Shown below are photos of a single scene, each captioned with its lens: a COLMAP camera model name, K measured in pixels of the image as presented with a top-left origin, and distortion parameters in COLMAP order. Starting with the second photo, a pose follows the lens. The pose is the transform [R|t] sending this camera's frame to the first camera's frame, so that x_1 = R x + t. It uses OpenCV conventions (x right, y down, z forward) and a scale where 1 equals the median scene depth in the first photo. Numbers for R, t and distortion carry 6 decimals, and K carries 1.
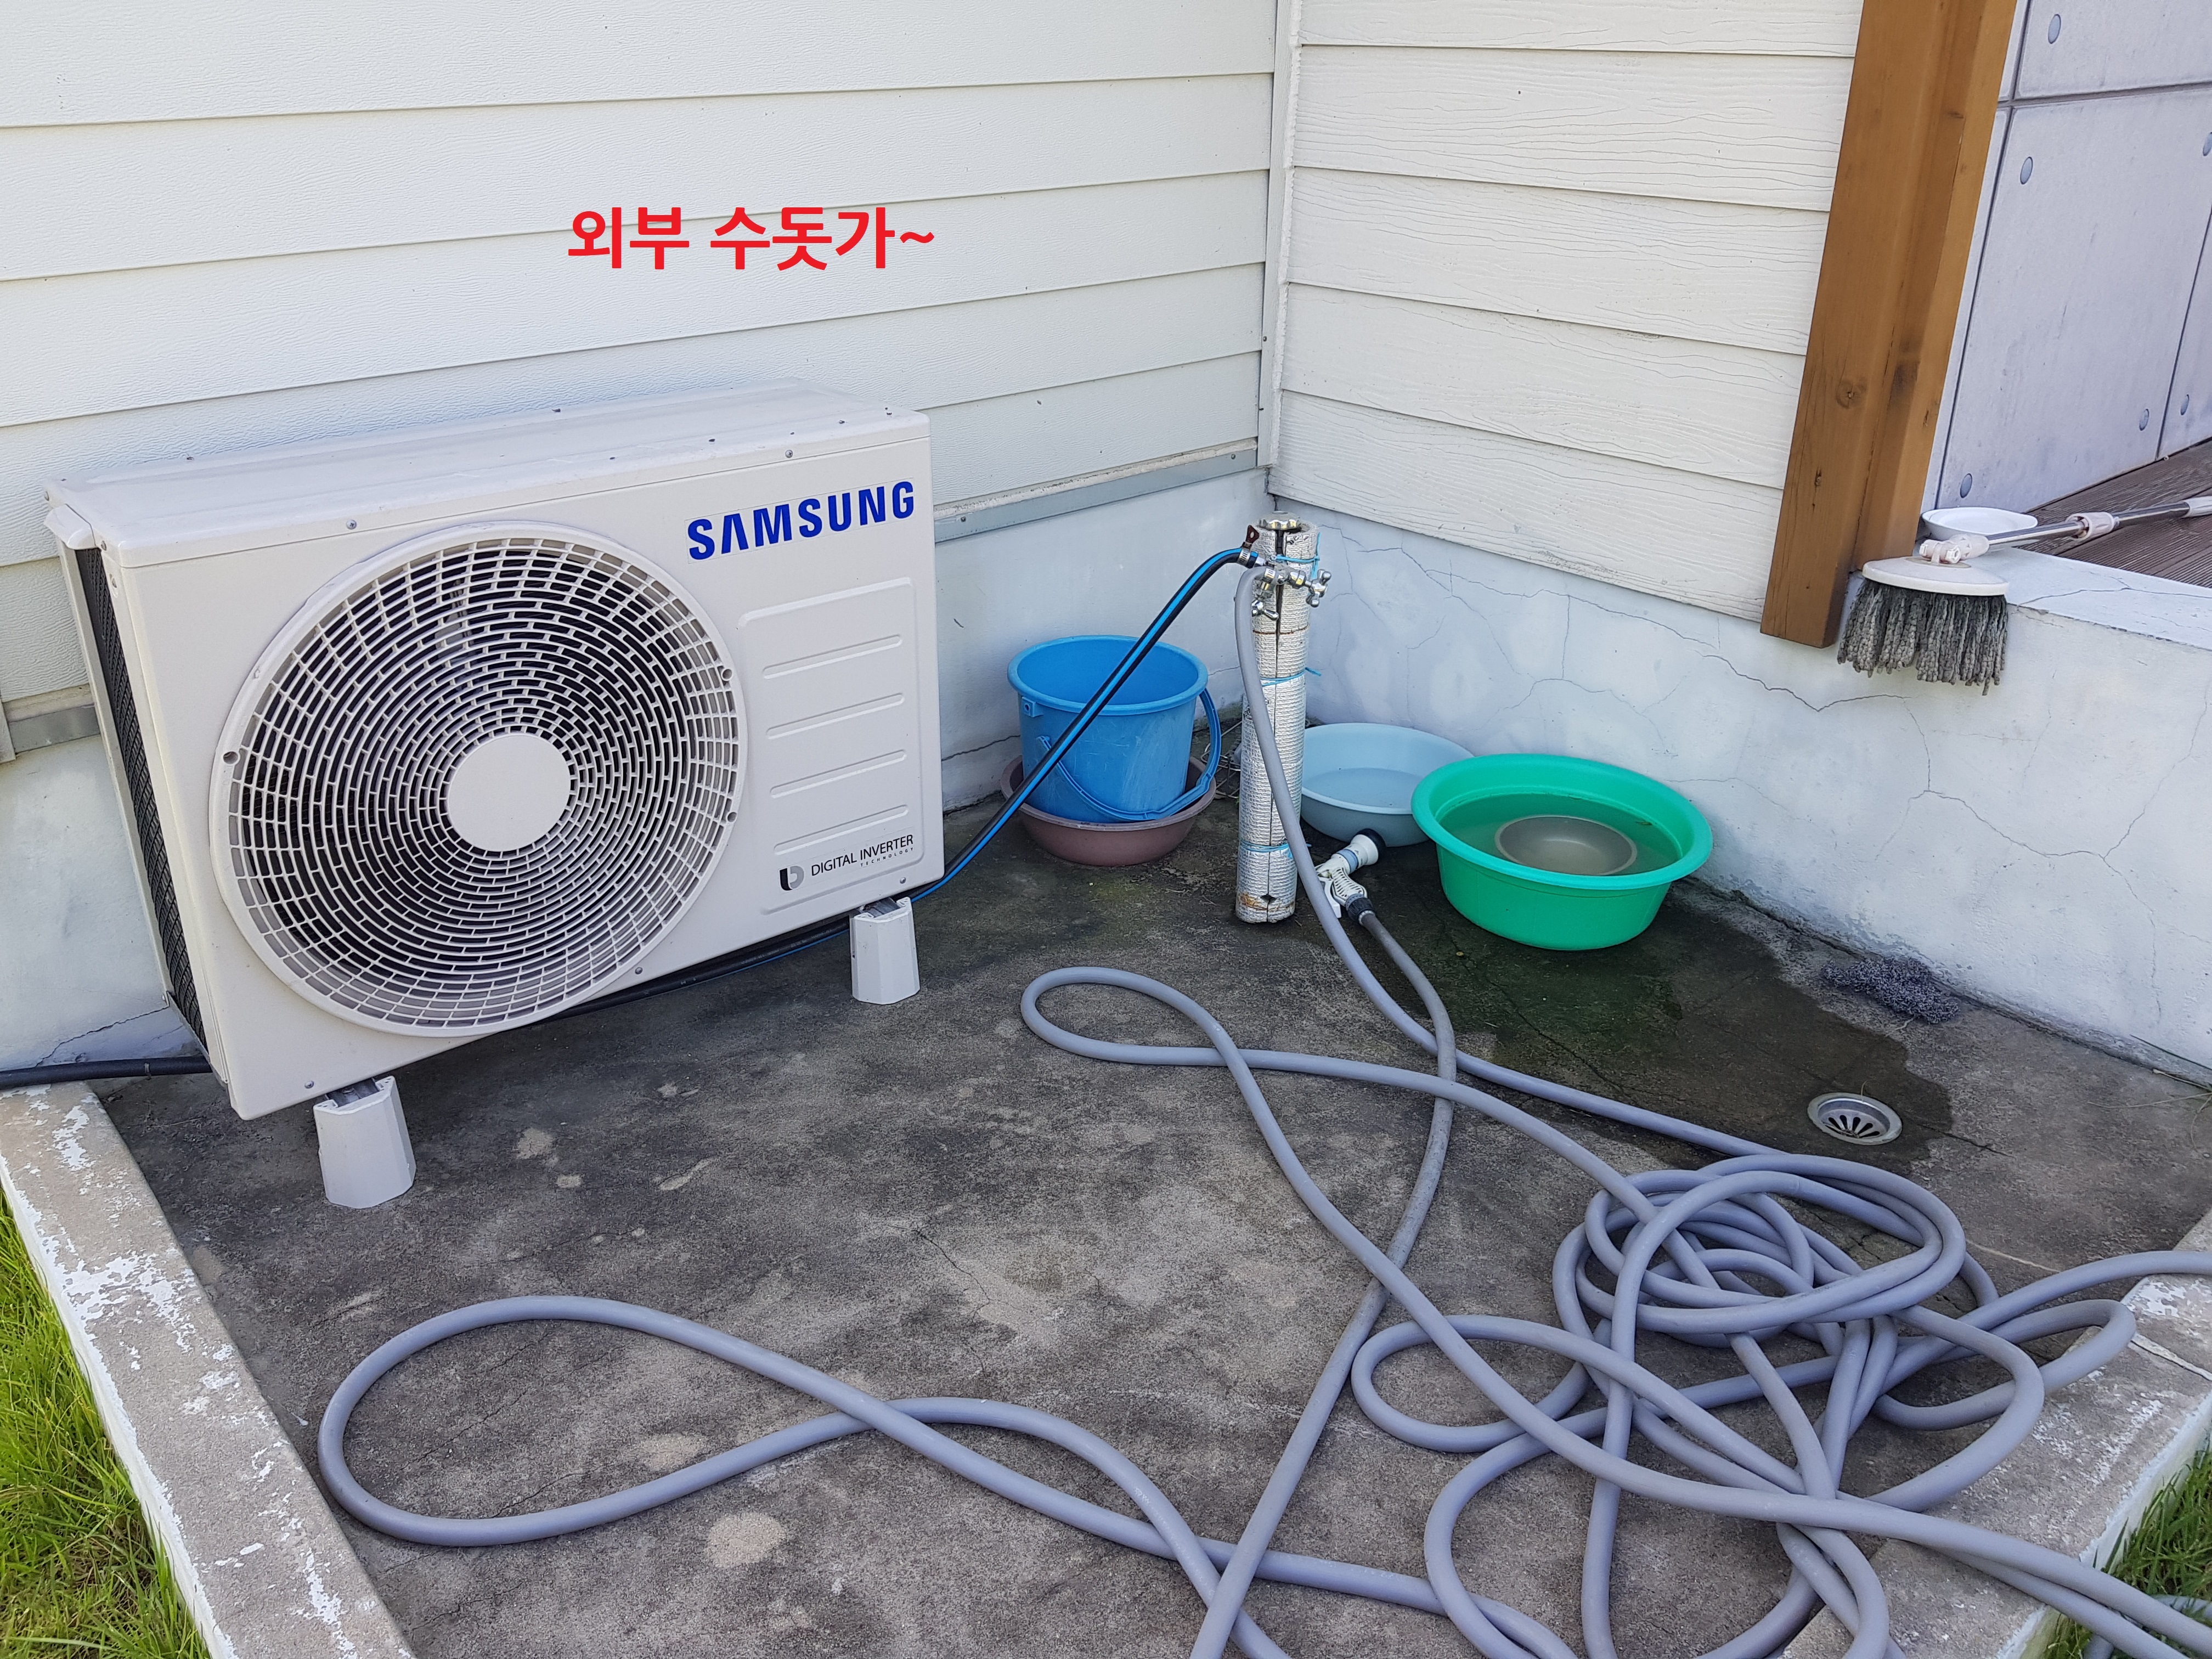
lens RADIAL K [[1756.9, 0, 1099.6], [0, 1756.9, 810.9], [0, 0, 1]] dist [0.052054, -0.088604]
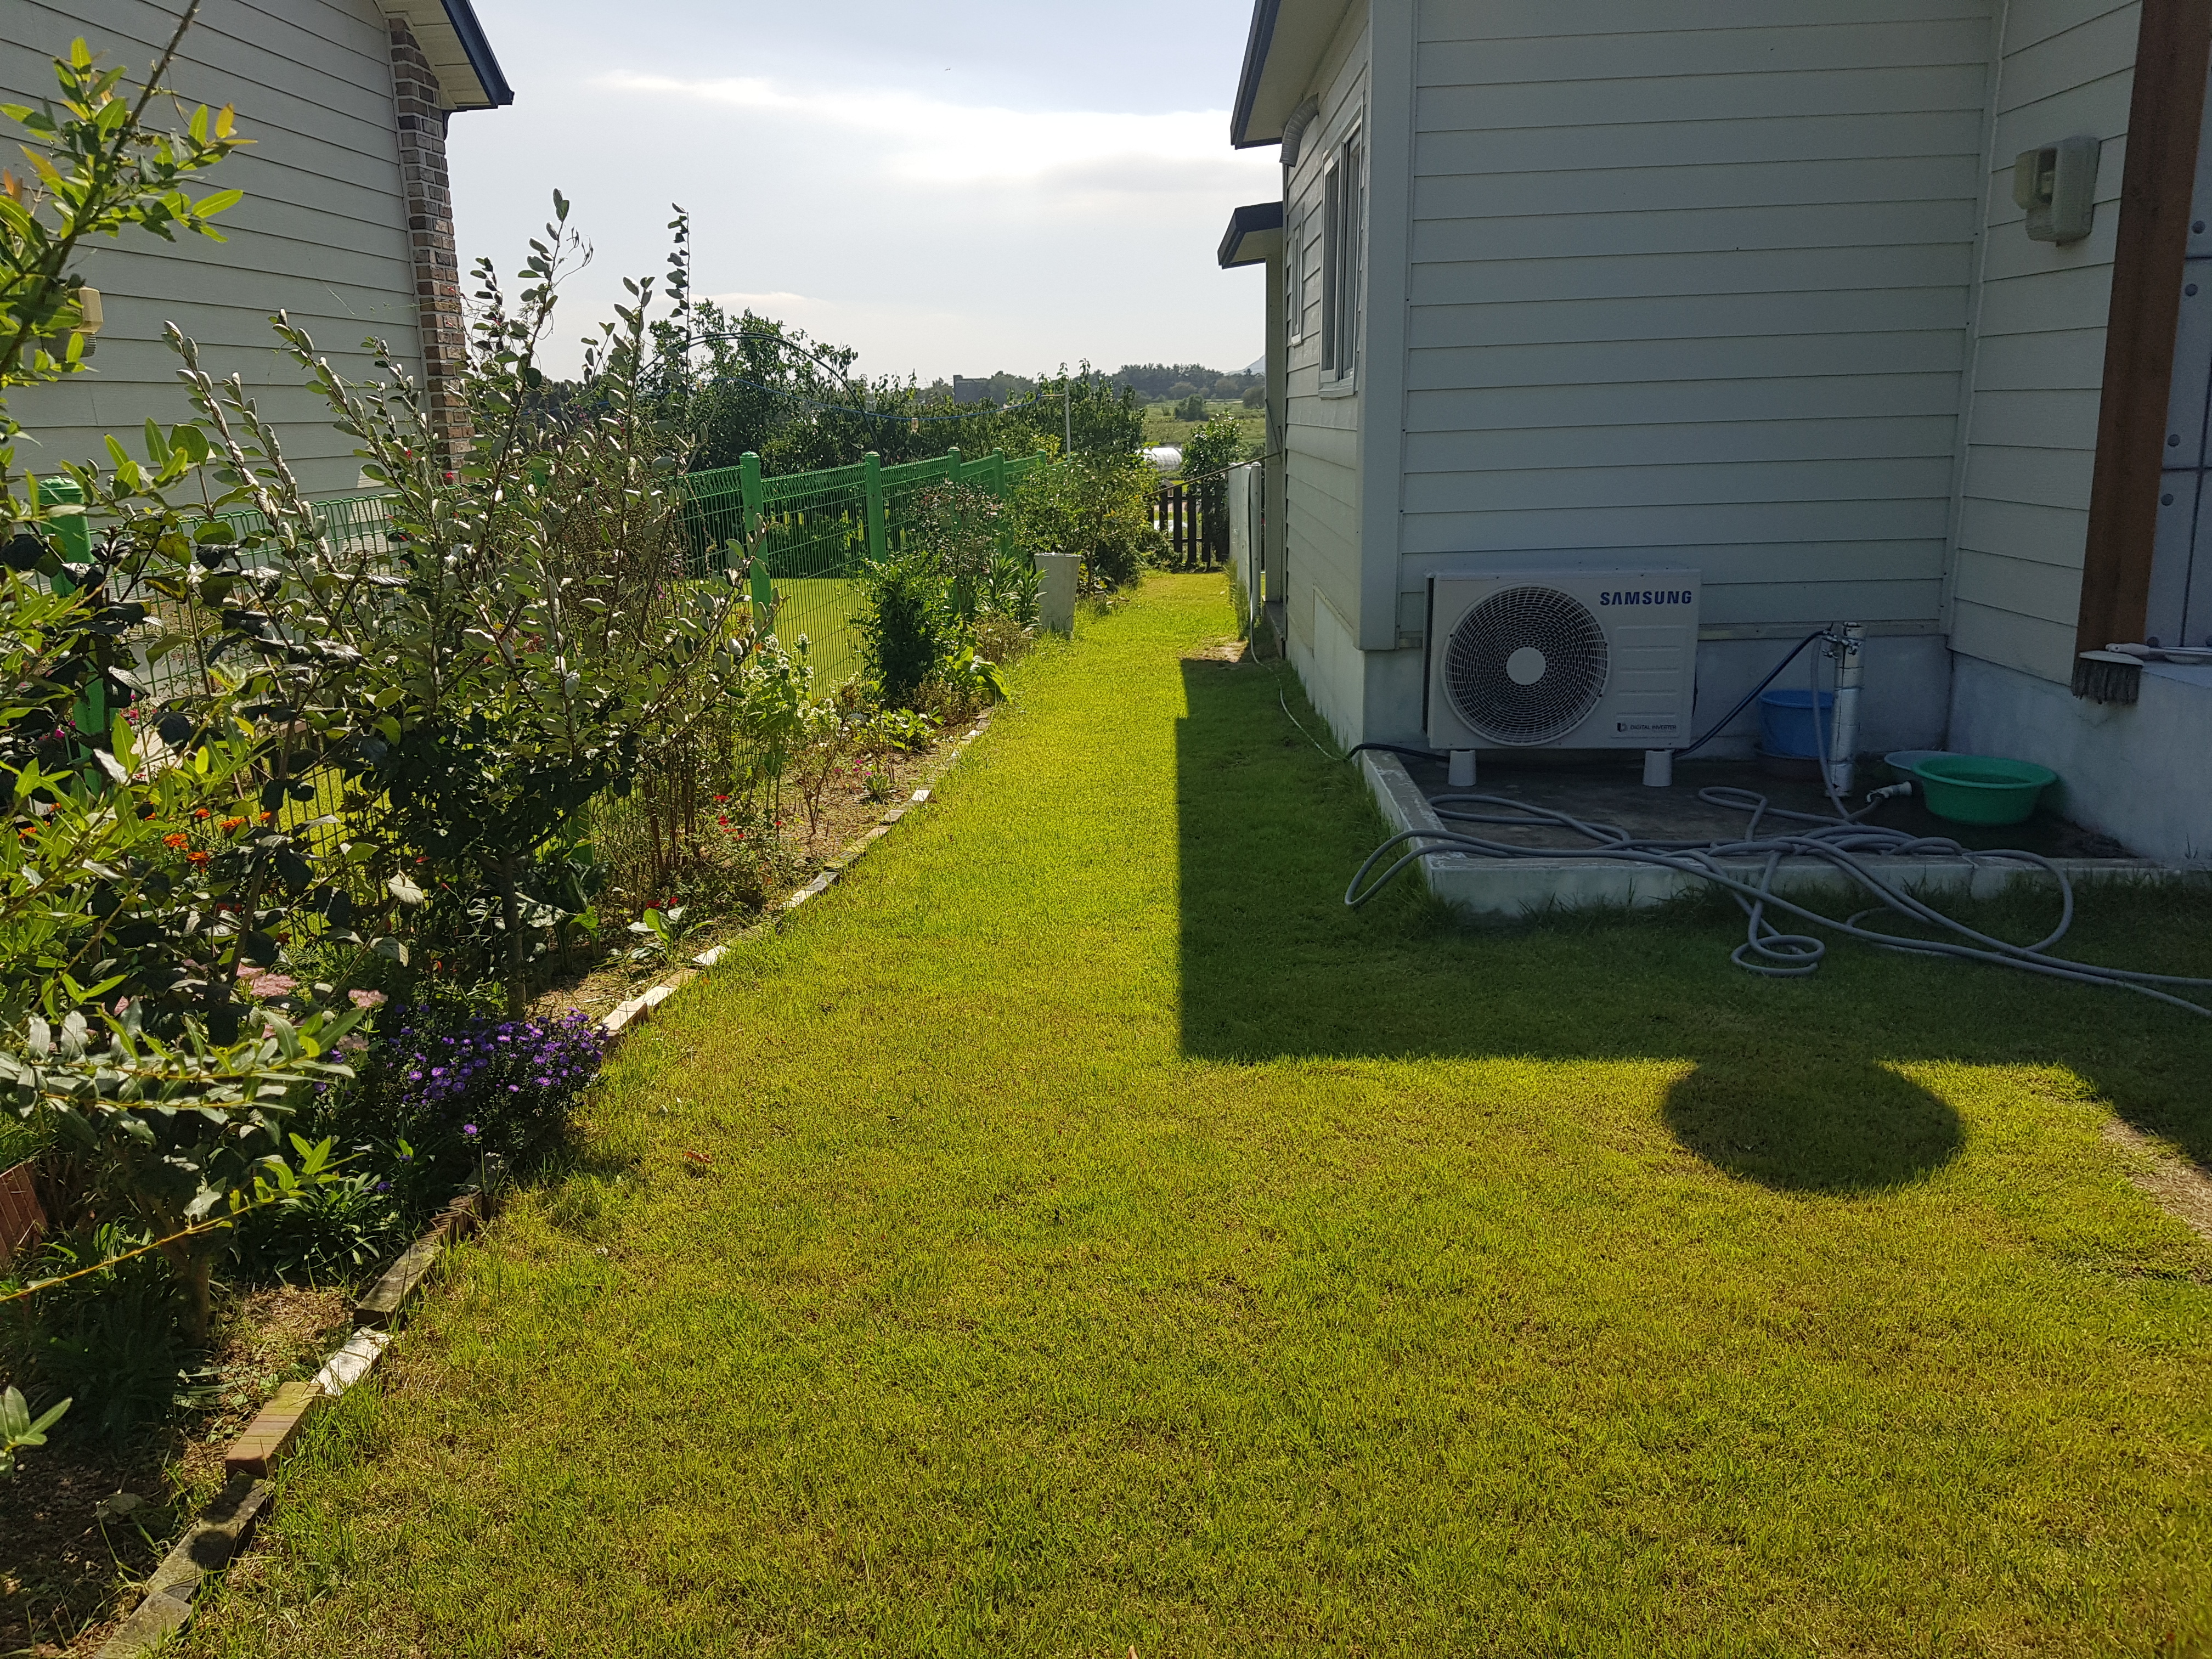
lens RADIAL K [[1756.9, 0, 1113.4], [0, 1756.9, 827.0], [0, 0, 1]] dist [0.052054, -0.088604]
pose [[0.747764, 0.138993, -0.649253, 1.083489], [-0.255859, 0.962646, -0.088595, 0.659427], [0.612687, 0.232366, 0.755395, -1.608384]]
